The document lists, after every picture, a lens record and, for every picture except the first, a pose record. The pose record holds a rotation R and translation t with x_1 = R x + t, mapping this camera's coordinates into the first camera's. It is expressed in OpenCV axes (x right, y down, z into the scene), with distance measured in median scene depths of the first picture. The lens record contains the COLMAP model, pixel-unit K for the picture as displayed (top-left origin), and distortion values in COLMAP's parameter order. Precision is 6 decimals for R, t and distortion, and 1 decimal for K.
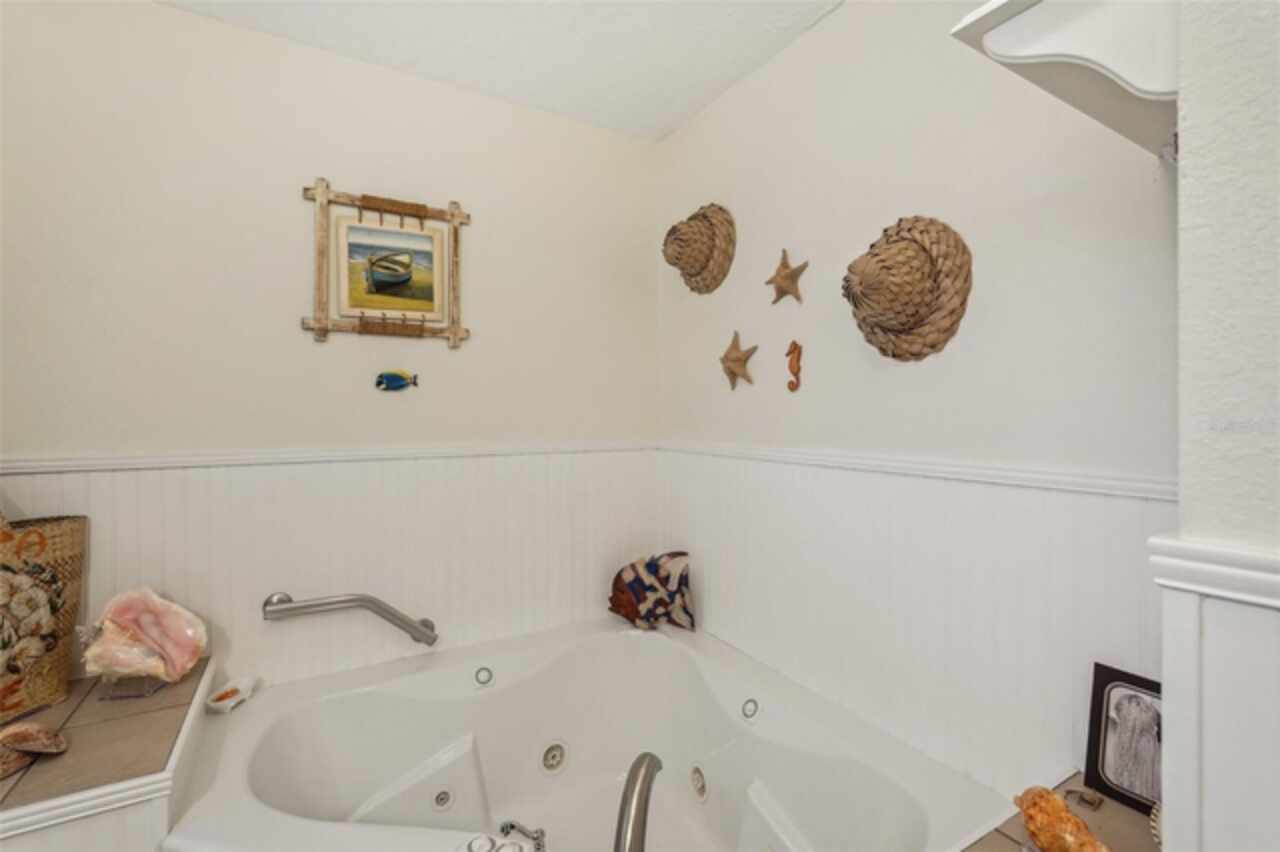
lens RADIAL K [[577.2, 0, 639.0], [0, 577.2, 407.6], [0, 0, 1]] dist [-0.010367, 0.004286]
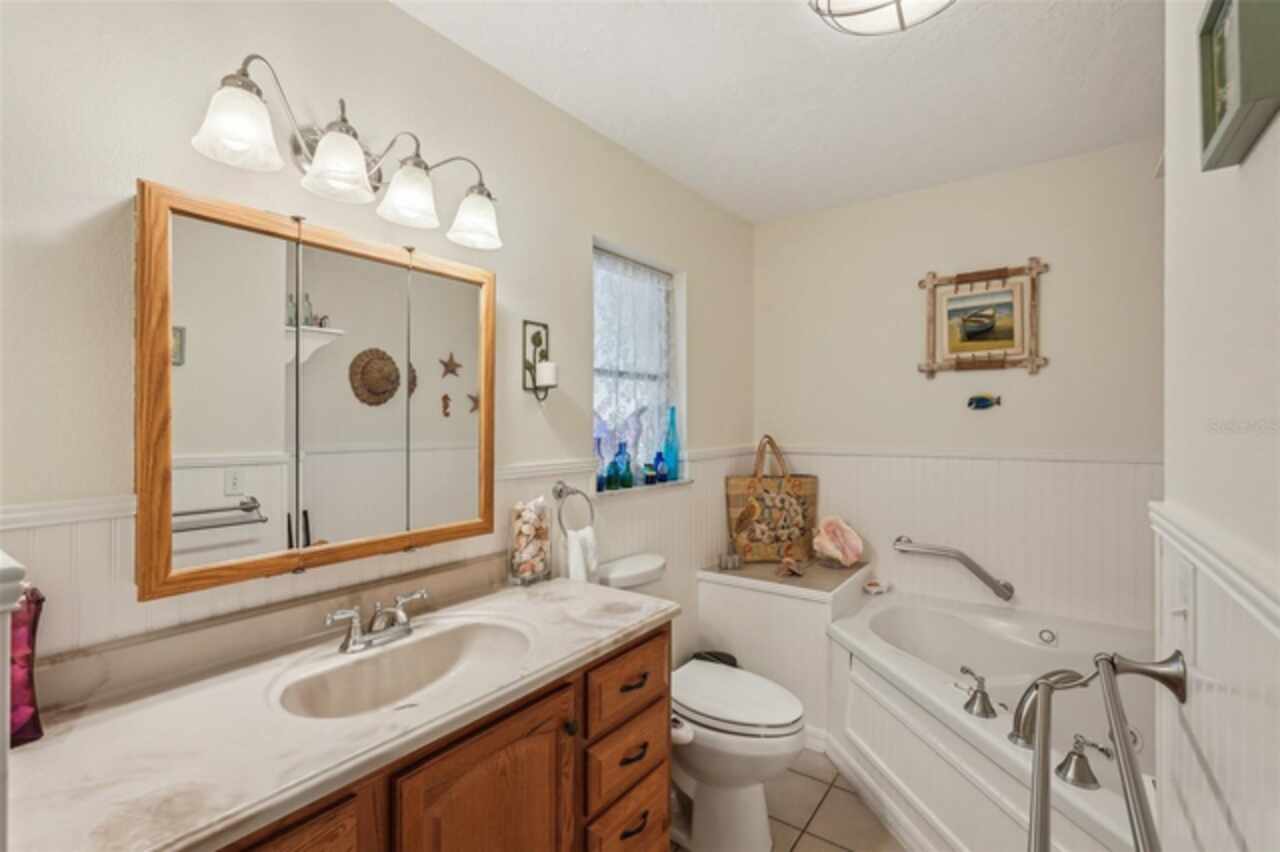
lens RADIAL K [[577.2, 0, 641.5], [0, 577.2, 425.5], [0, 0, 1]] dist [-0.010367, 0.004286]
pose [[0.394732, -0.004573, -0.918785, 0.531527], [-0.000242, 0.999987, -0.005082, 0.017333], [0.918796, 0.002228, 0.394725, -0.299346]]
